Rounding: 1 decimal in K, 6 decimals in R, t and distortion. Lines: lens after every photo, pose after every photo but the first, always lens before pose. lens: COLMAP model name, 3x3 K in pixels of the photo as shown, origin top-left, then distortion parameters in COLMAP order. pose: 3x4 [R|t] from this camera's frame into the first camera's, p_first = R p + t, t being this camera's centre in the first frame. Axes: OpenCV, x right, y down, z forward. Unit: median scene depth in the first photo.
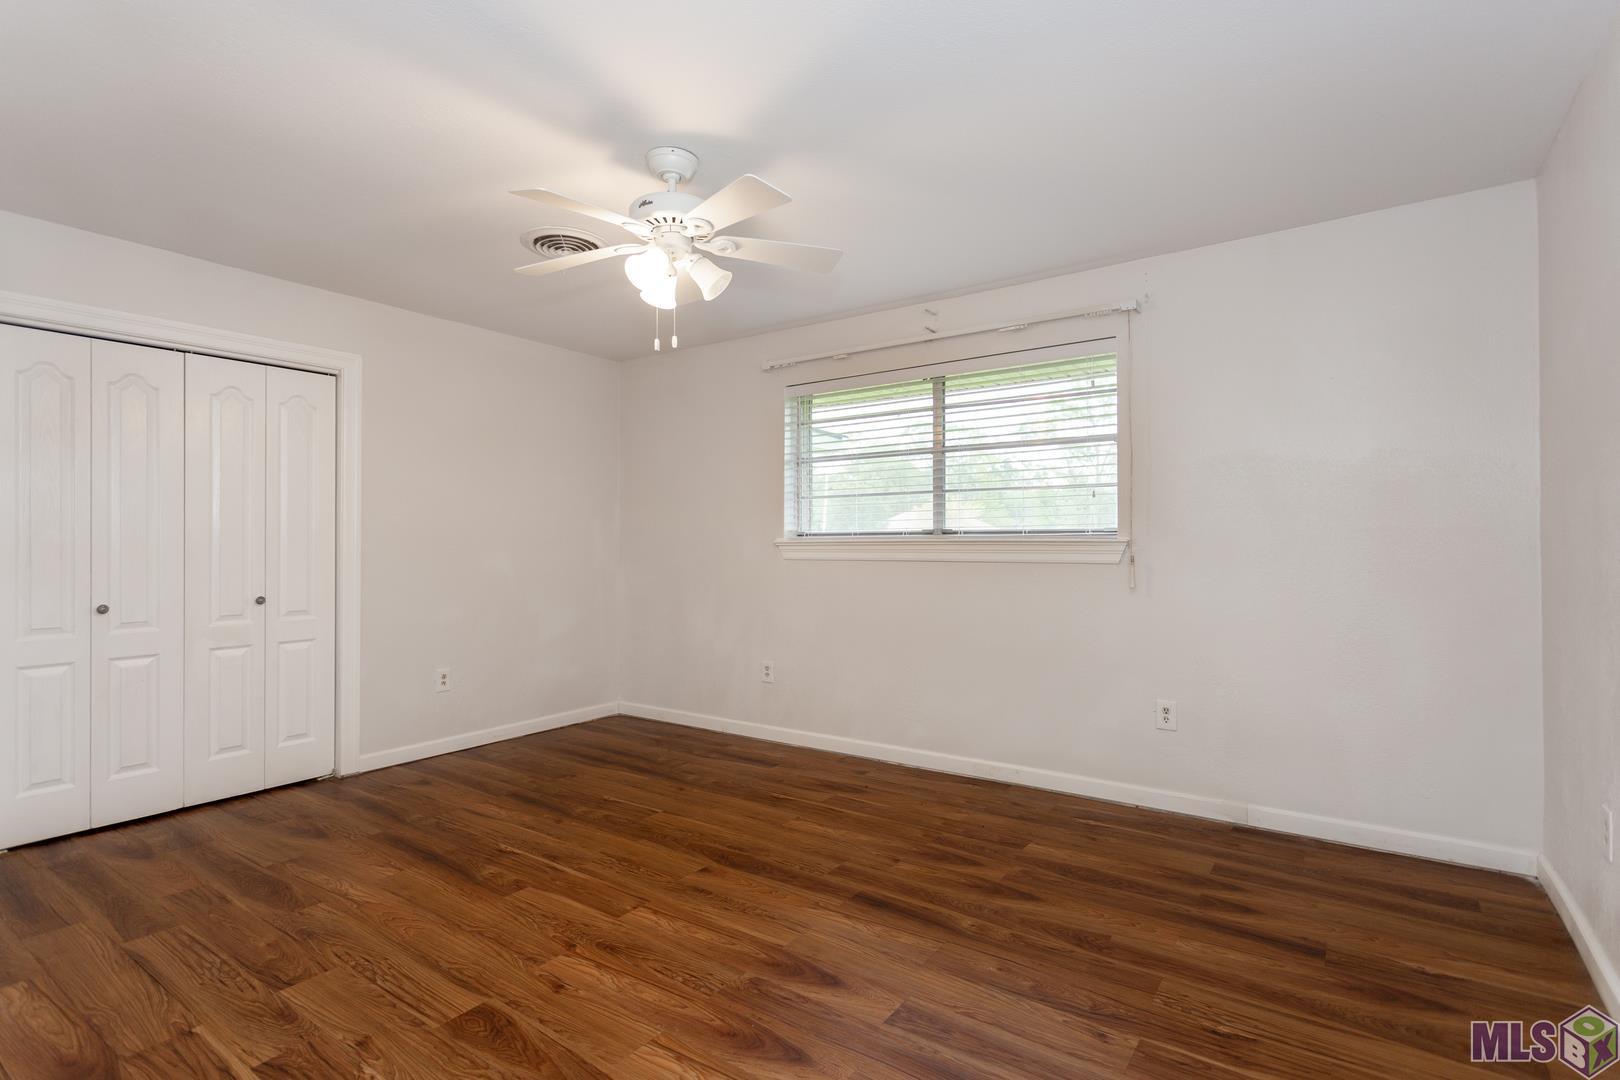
lens RADIAL K [[785.9, 0, 806.0], [0, 785.9, 546.2], [0, 0, 1]] dist [0.003492, -0.000013]
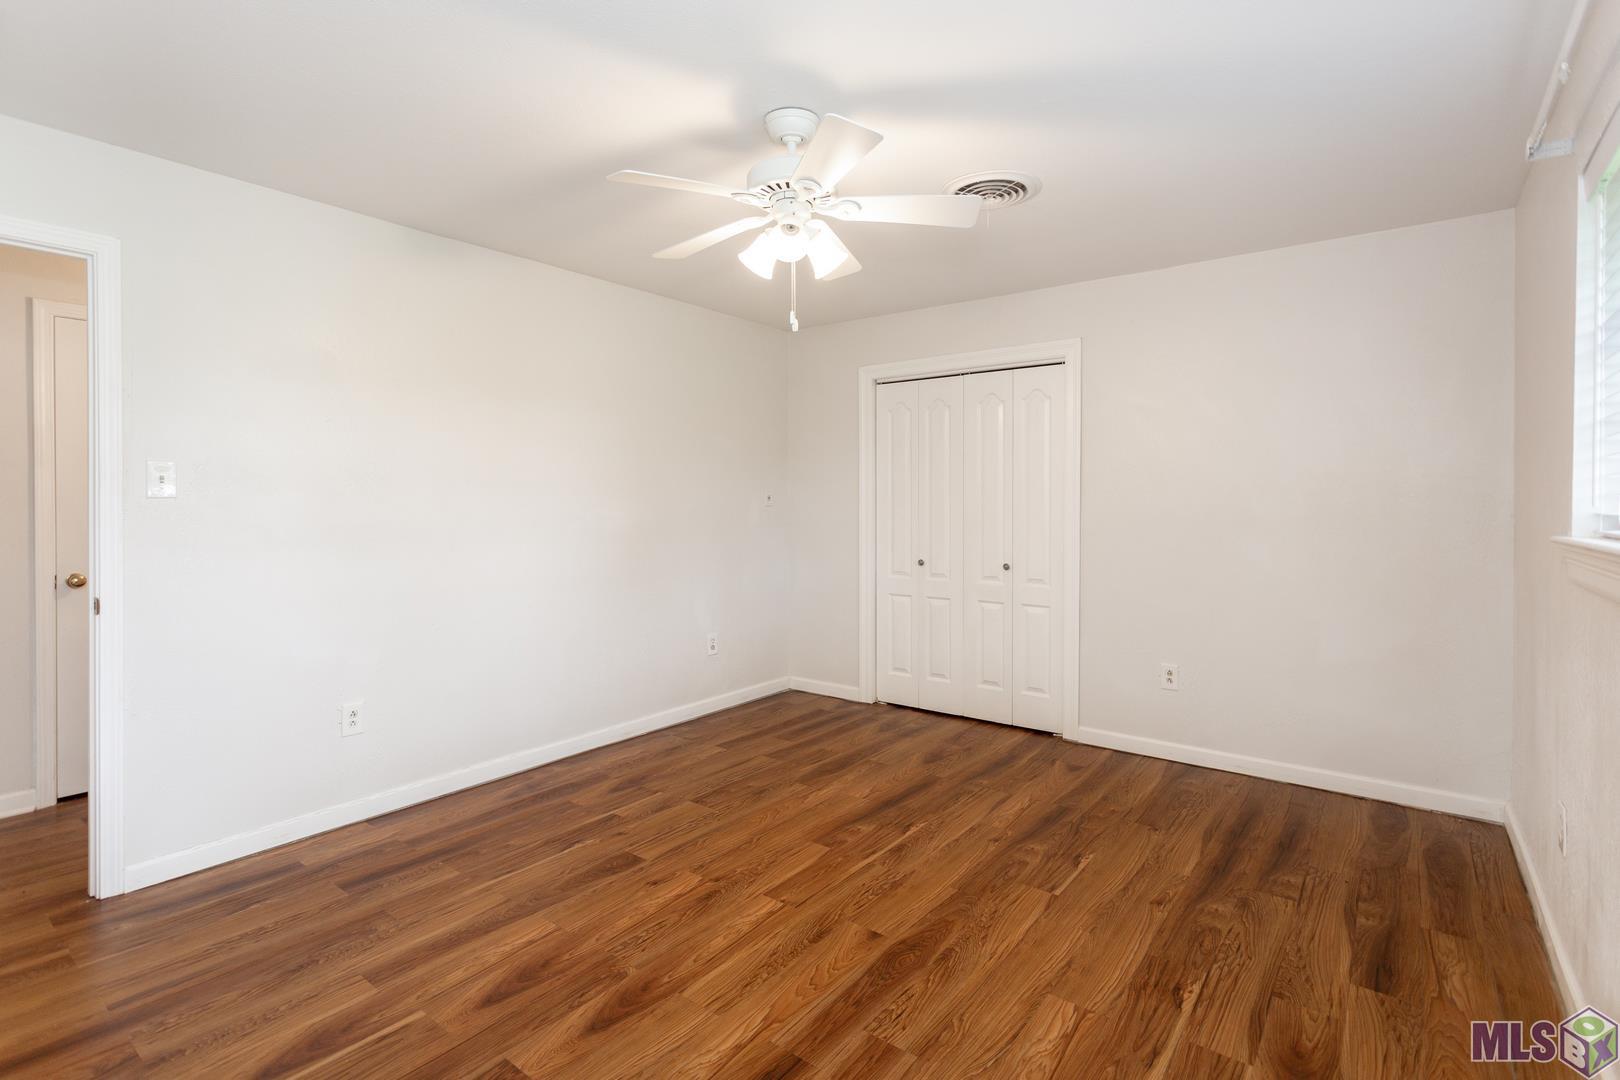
lens RADIAL K [[781.6, 0, 803.0], [0, 781.6, 505.1], [0, 0, 1]] dist [0.001017, 0.001102]
pose [[-0.045537, 0.006615, -0.998941, 0.680742], [-0.002697, 0.999974, 0.006745, -0.050346], [0.998959, 0.003001, -0.045518, 0.927675]]
